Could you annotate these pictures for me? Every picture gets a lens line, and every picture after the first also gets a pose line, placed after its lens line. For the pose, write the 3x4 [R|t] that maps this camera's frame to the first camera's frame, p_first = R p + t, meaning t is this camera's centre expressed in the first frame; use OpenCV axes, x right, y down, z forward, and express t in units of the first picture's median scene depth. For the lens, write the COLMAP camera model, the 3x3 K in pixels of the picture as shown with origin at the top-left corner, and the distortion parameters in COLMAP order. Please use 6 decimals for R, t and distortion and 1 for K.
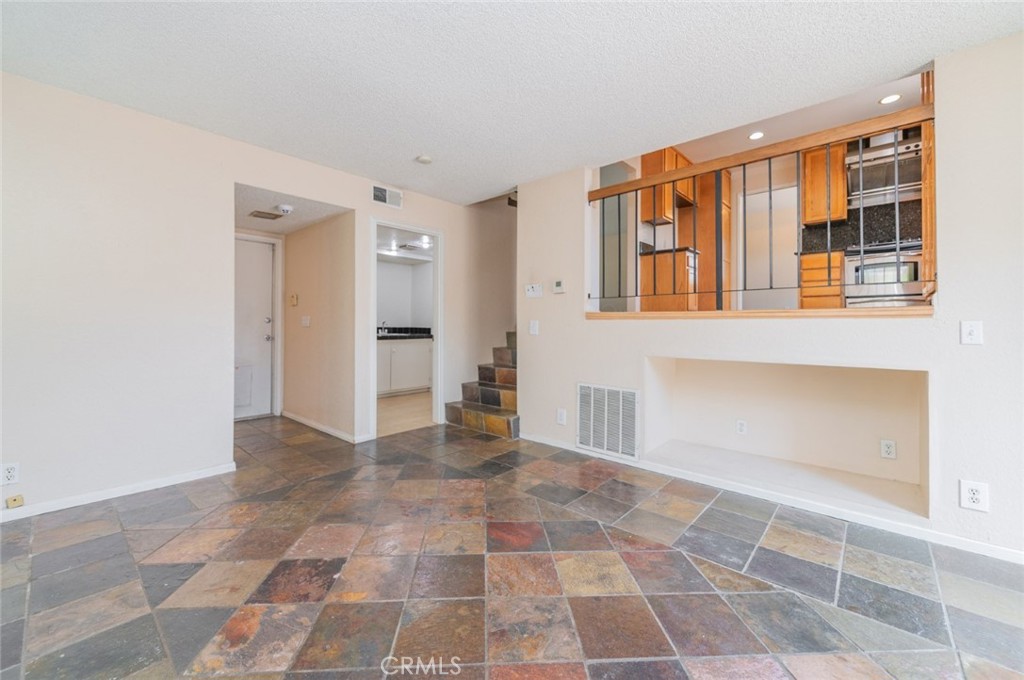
lens RADIAL K [[408.6, 0, 500.9], [0, 408.6, 324.7], [0, 0, 1]] dist [0.011320, -0.001081]
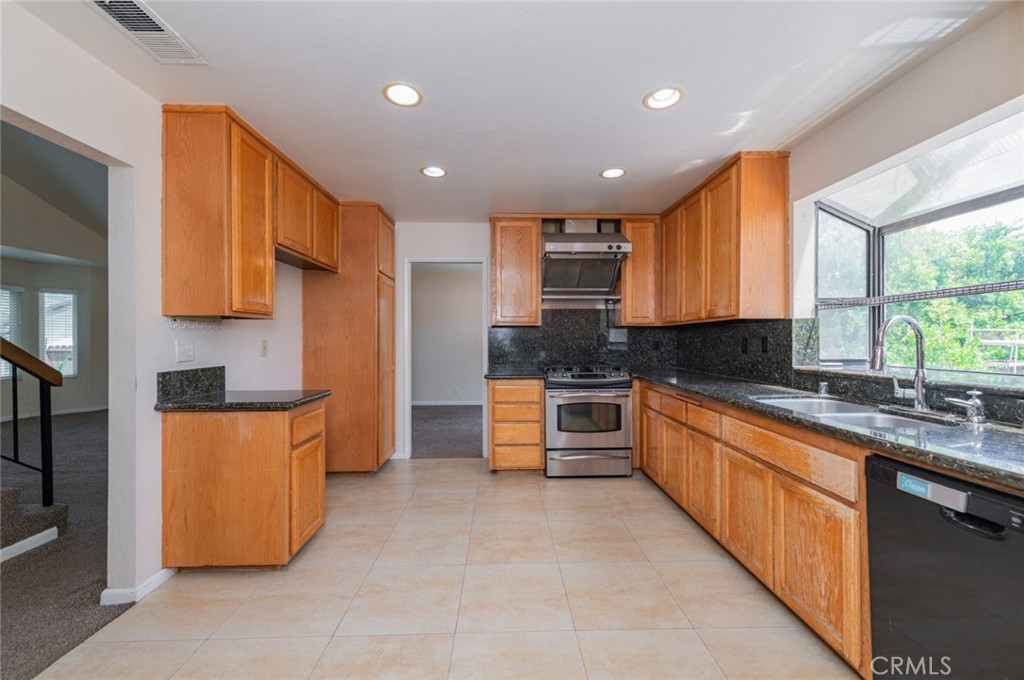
lens RADIAL K [[408.6, 0, 506.5], [0, 408.6, 338.7], [0, 0, 1]] dist [0.011320, -0.001081]
pose [[0.721774, -0.005647, 0.692105, 0.504903], [0.003396, 0.999984, 0.004618, -0.387927], [-0.692120, -0.000983, 0.721782, 0.867363]]
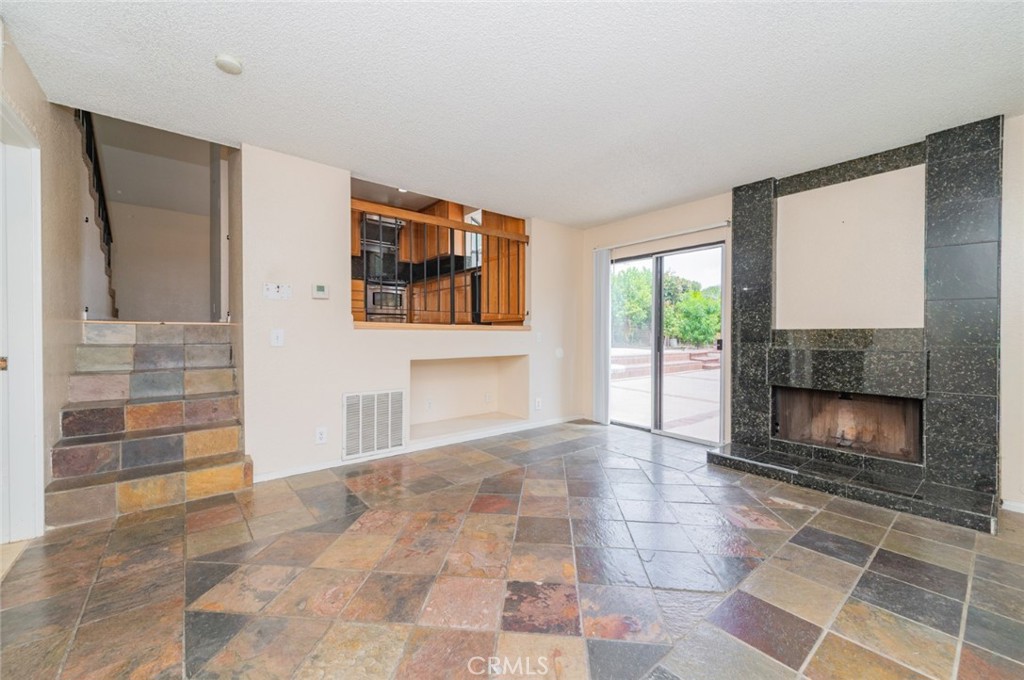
lens RADIAL K [[408.6, 0, 512.9], [0, 408.6, 339.0], [0, 0, 1]] dist [0.011320, -0.001081]
pose [[0.132028, -0.015099, 0.991131, -0.752067], [-0.001152, 0.999881, 0.015386, -0.003159], [-0.991245, -0.003173, 0.131995, 0.500140]]
